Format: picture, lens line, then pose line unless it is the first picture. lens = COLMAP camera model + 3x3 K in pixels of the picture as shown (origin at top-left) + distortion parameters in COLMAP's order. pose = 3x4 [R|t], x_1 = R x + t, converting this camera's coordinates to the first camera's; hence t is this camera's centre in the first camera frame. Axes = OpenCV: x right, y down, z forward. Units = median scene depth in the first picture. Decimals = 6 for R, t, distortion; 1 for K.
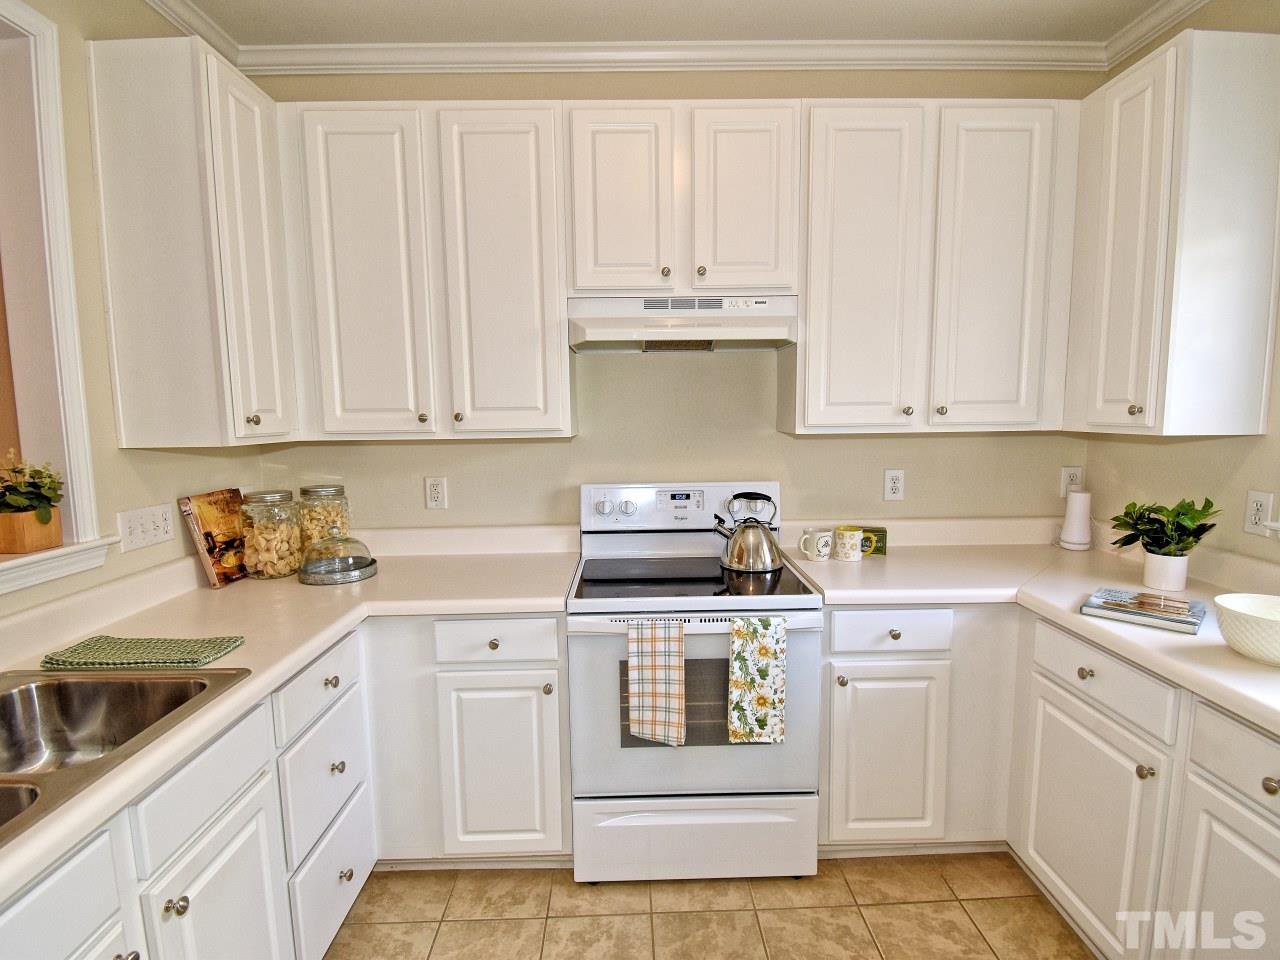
lens RADIAL K [[635.1, 0, 644.8], [0, 635.1, 483.3], [0, 0, 1]] dist [0.024582, -0.031208]
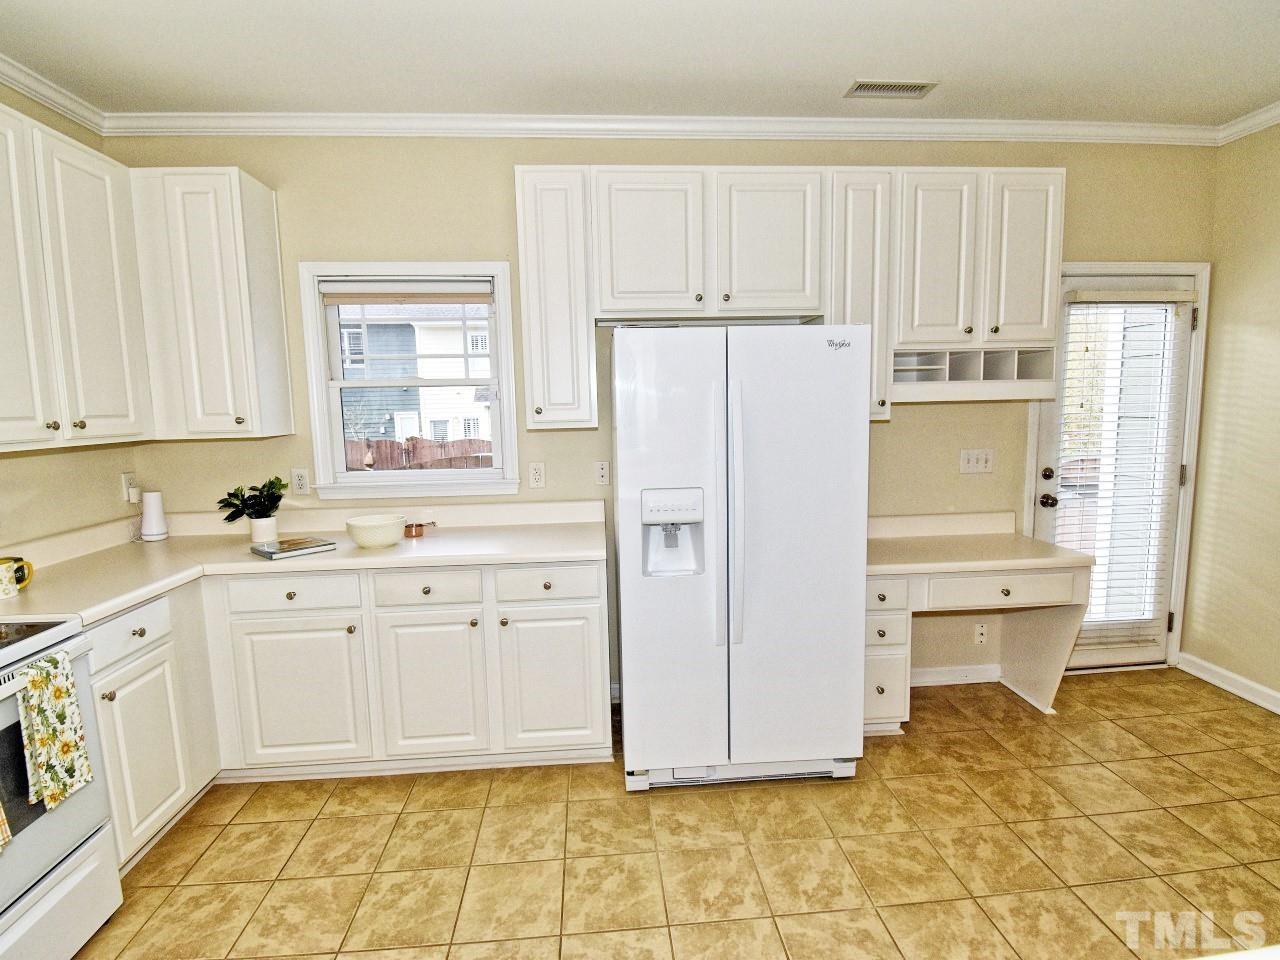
lens RADIAL K [[635.1, 0, 644.8], [0, 635.1, 483.3], [0, 0, 1]] dist [0.024582, -0.031208]
pose [[-0.055661, -0.107769, 0.992617, -0.662954], [0.135324, 0.984170, 0.114440, -0.016016], [-0.989237, 0.140694, -0.040197, 0.165274]]
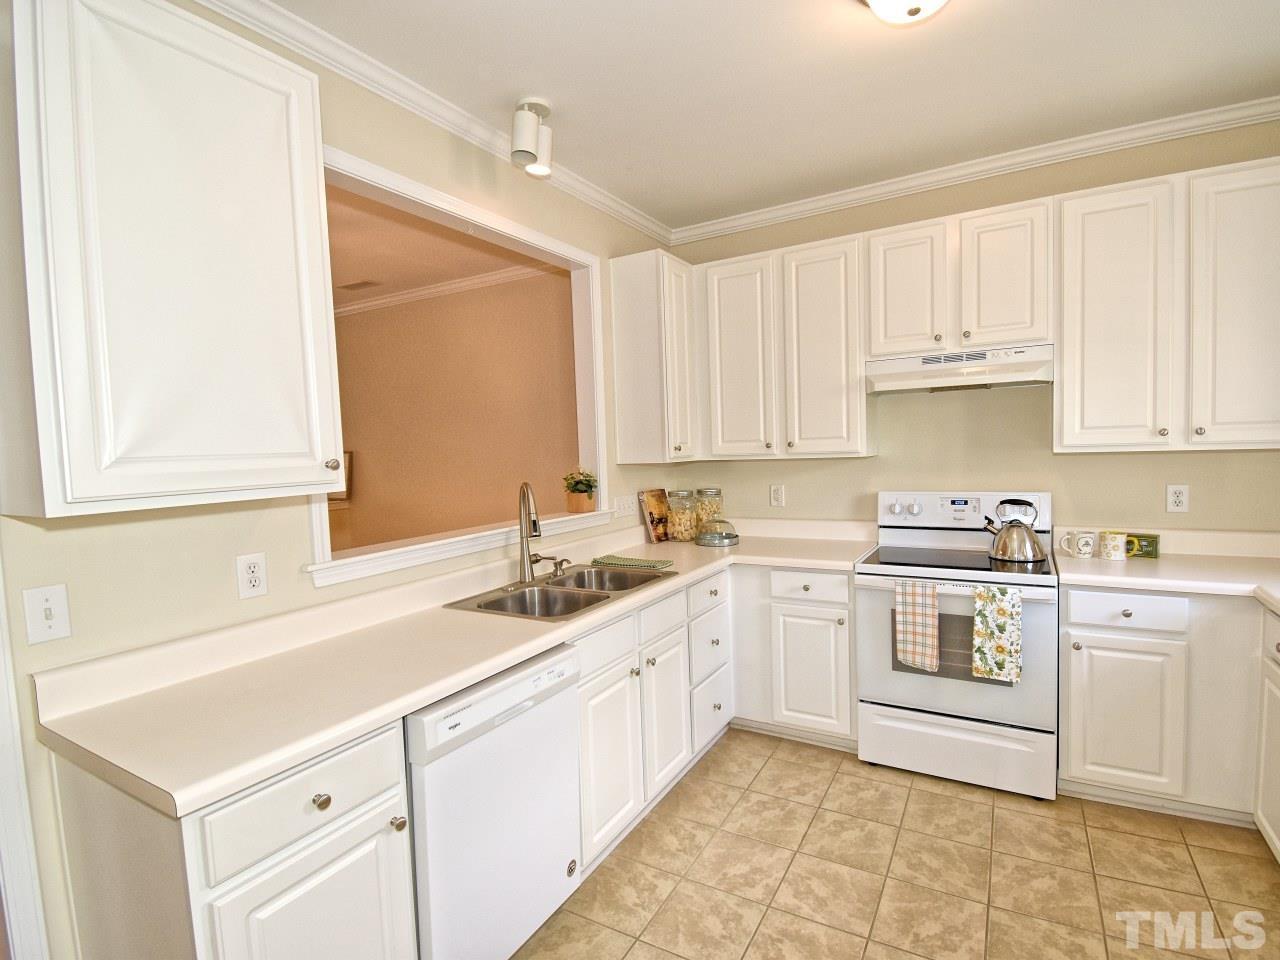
lens RADIAL K [[635.1, 0, 644.8], [0, 635.1, 483.3], [0, 0, 1]] dist [0.024582, -0.031208]
pose [[0.852419, 0.013403, -0.522687, 0.229828], [-0.034794, 0.998910, -0.031127, 0.054384], [0.521700, 0.044720, 0.851956, -0.533253]]
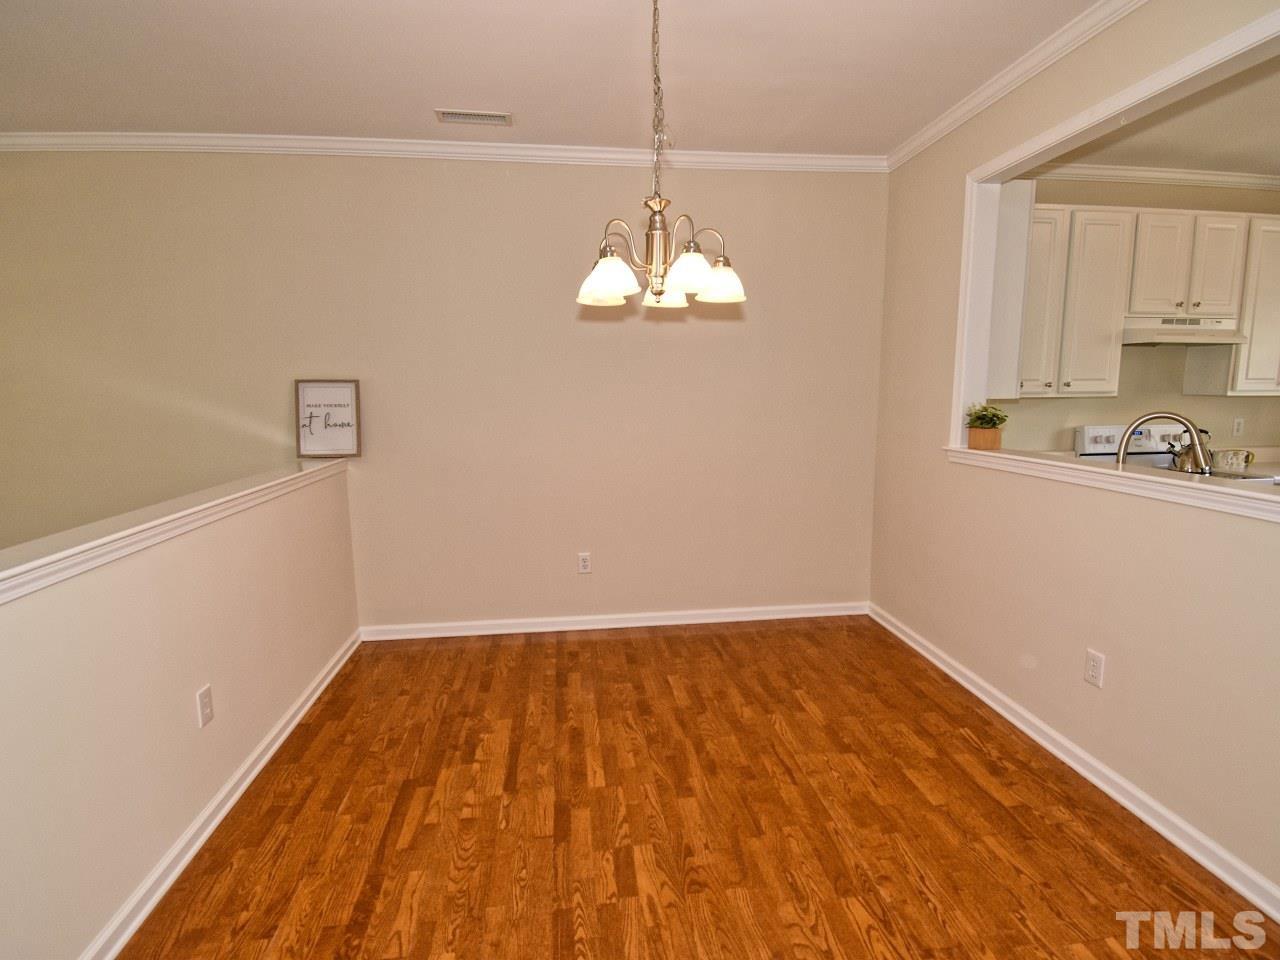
lens RADIAL K [[635.1, 0, 644.8], [0, 635.1, 483.3], [0, 0, 1]] dist [0.024582, -0.031208]
pose [[0.995380, -0.010555, 0.095429, -1.724904], [0.007200, 0.999346, 0.035436, 0.104011], [-0.095741, -0.034585, 0.994805, -0.690603]]
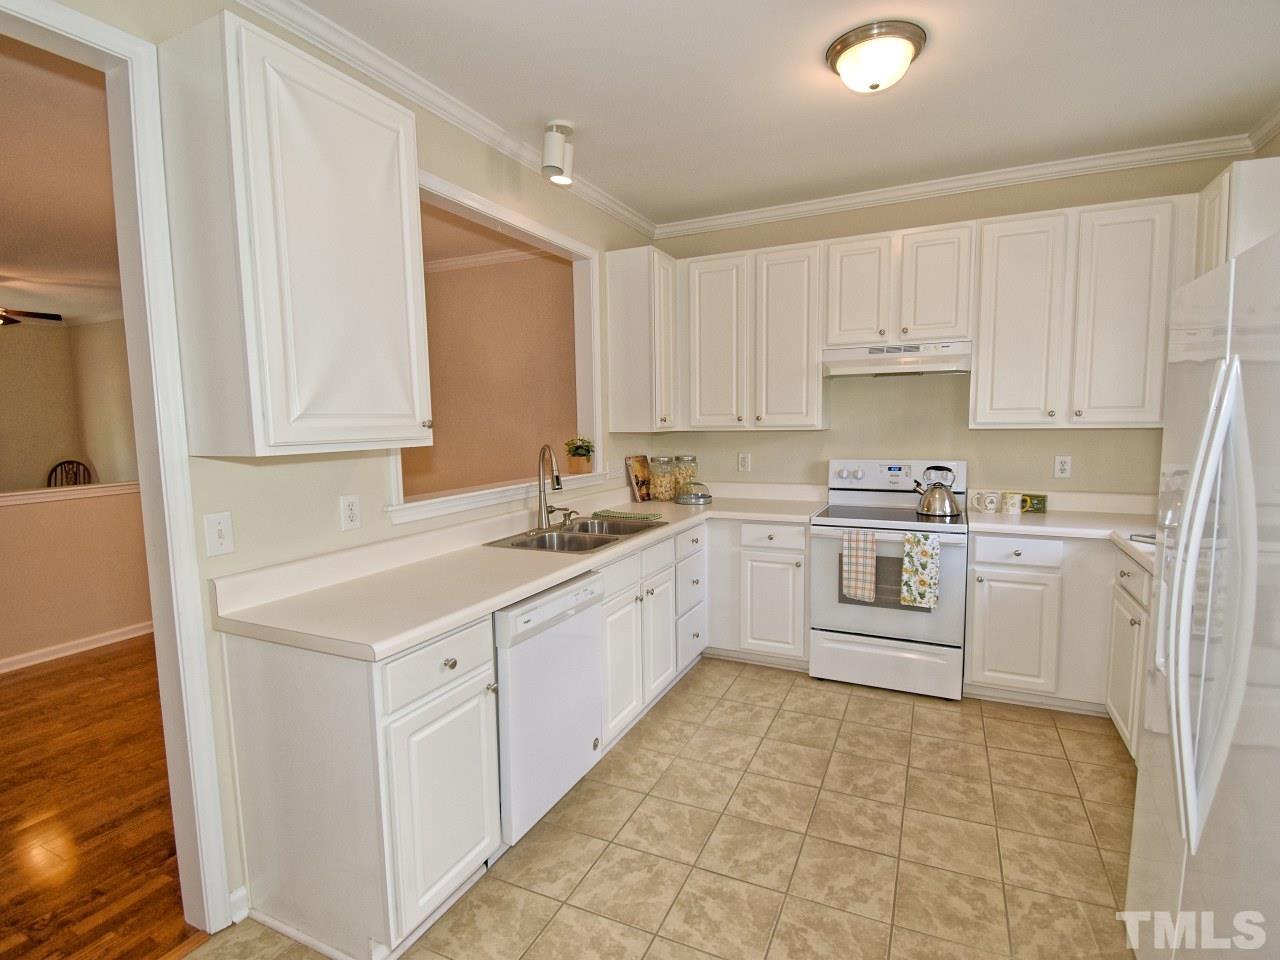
lens RADIAL K [[635.1, 0, 644.8], [0, 635.1, 483.3], [0, 0, 1]] dist [0.024582, -0.031208]
pose [[0.893401, 0.044505, -0.447050, 0.255781], [-0.047115, 0.998875, 0.005283, 0.094178], [0.446782, 0.016343, 0.894494, -0.827186]]
